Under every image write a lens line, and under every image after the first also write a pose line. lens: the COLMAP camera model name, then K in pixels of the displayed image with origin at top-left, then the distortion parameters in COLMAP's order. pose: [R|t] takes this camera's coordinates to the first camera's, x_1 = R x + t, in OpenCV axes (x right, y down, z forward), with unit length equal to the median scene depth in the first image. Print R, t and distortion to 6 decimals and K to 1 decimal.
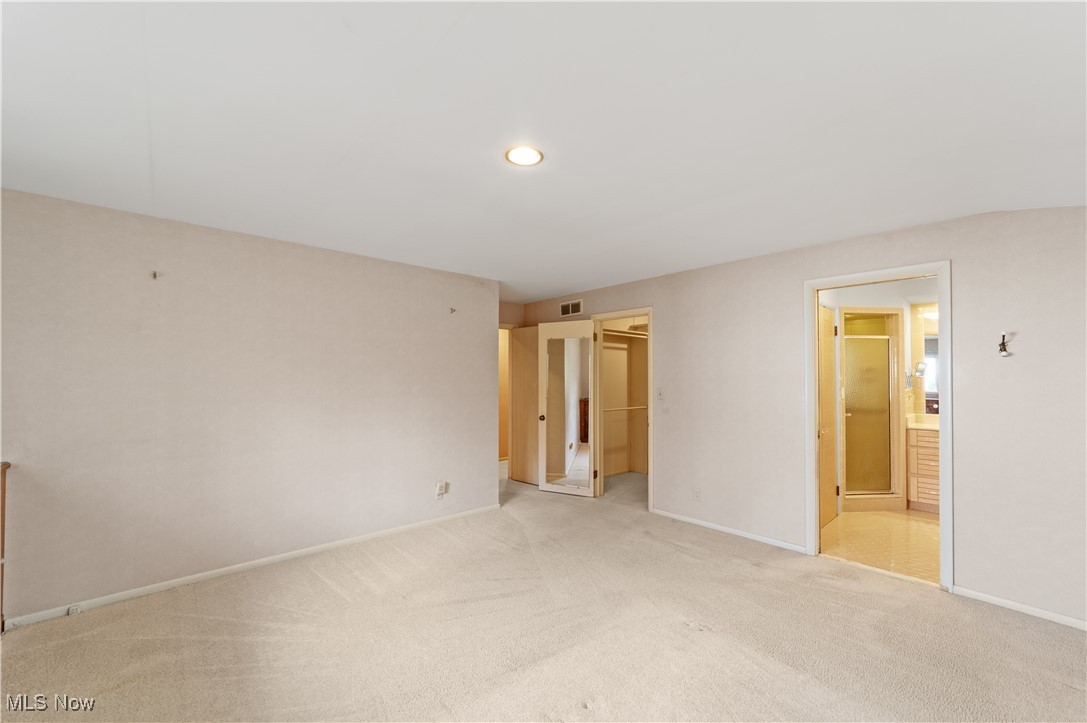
lens RADIAL K [[422.2, 0, 543.8], [0, 422.2, 382.0], [0, 0, 1]] dist [-0.014941, 0.007154]
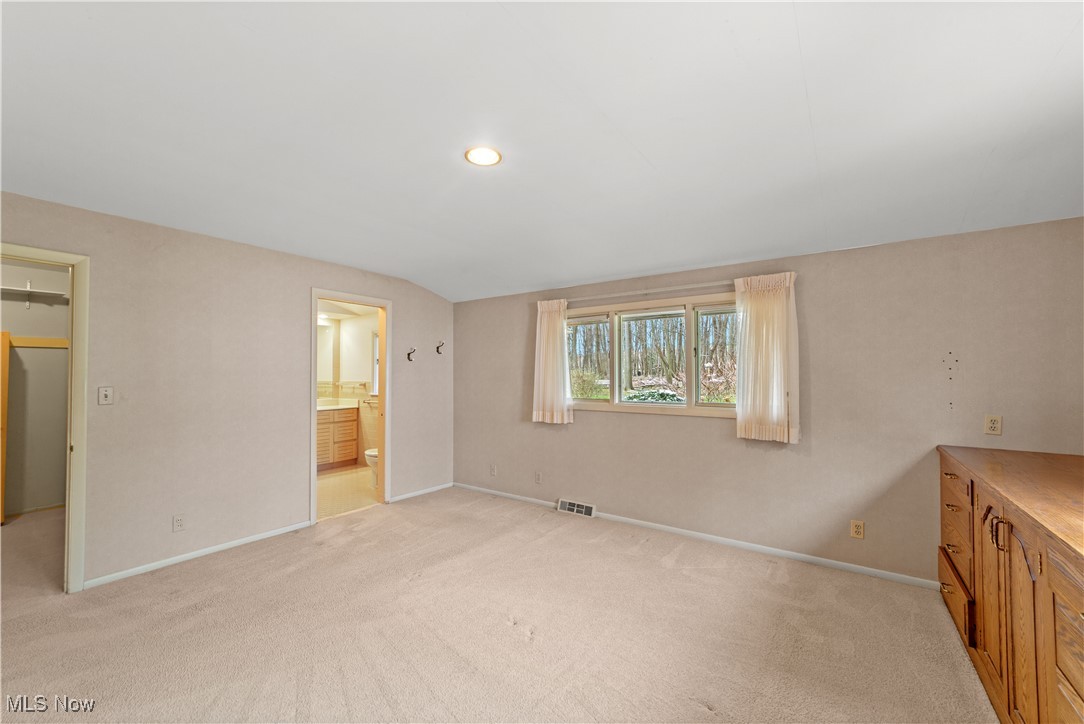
lens RADIAL K [[421.1, 0, 544.2], [0, 421.1, 365.4], [0, 0, 1]] dist [-0.014941, 0.007154]
pose [[-0.237531, 0.025426, 0.971047, -0.491346], [0.002357, 0.999670, -0.025599, 0.000934], [-0.971377, -0.003792, -0.237512, 0.491392]]
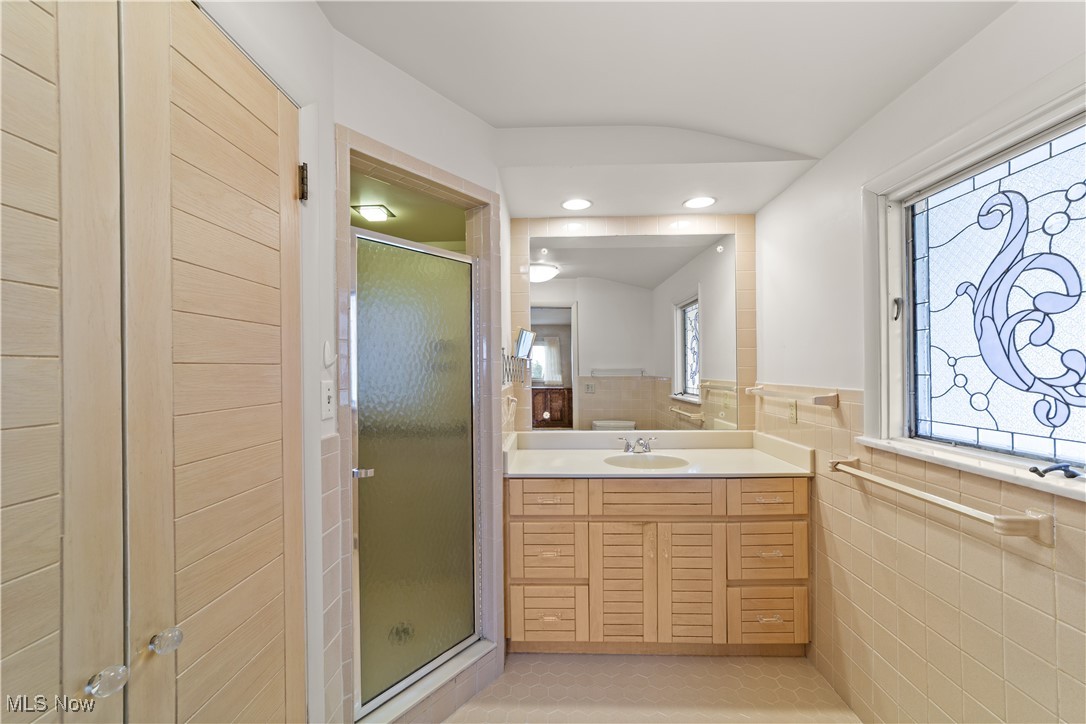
lens RADIAL K [[421.8, 0, 541.4], [0, 421.8, 368.1], [0, 0, 1]] dist [-0.014941, 0.007154]
pose [[0.687533, 0.003329, 0.726146, 0.579390], [-0.000013, 0.999990, -0.004572, 0.000122], [-0.726153, 0.003134, 0.687526, 0.677485]]
